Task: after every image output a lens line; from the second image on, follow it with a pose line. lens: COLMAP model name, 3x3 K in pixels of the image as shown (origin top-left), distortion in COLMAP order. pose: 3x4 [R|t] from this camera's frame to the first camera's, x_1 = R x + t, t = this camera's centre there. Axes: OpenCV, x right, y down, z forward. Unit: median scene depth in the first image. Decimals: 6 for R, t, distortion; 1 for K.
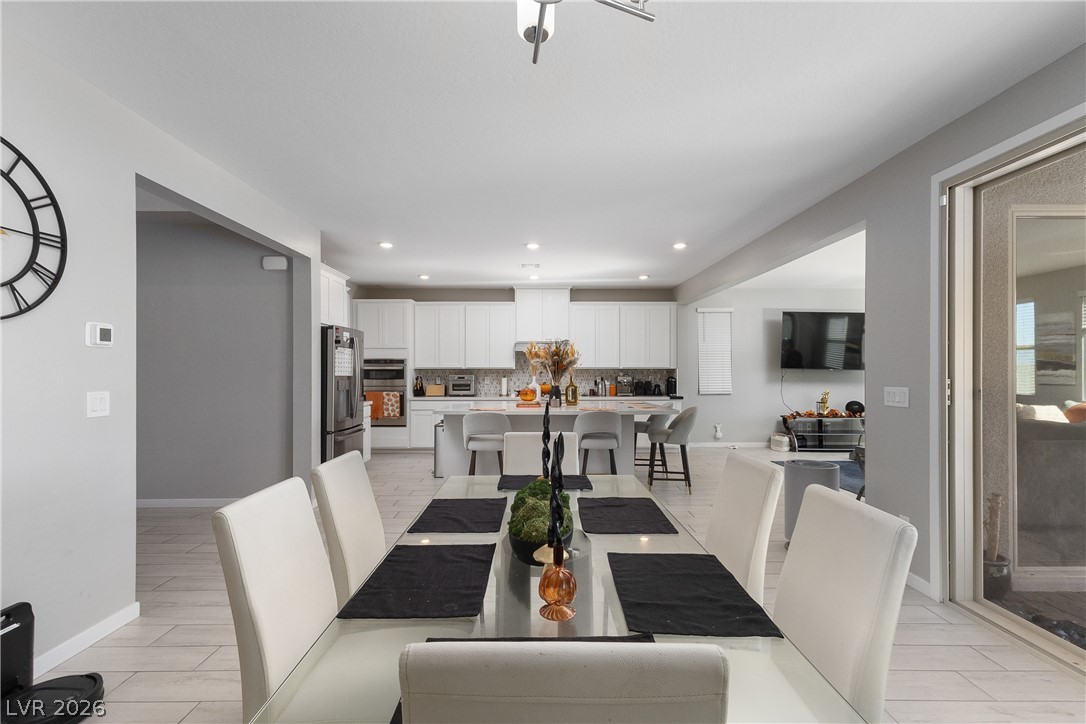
lens RADIAL K [[497.7, 0, 534.3], [0, 497.7, 368.8], [0, 0, 1]] dist [0.023387, 0.000134]
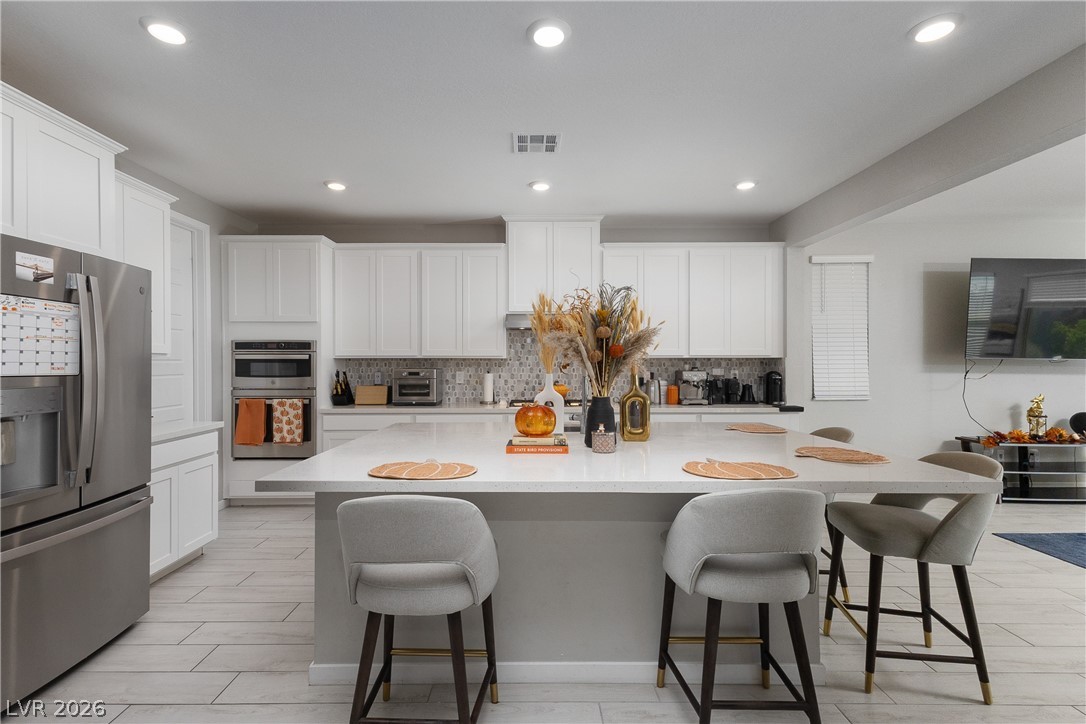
lens RADIAL K [[497.7, 0, 534.3], [0, 497.7, 368.8], [0, 0, 1]] dist [0.023387, 0.000134]
pose [[0.999931, -0.000744, 0.011707, -0.013135], [0.000536, 0.999841, 0.017801, 0.002036], [-0.011718, -0.017794, 0.999773, 0.418851]]
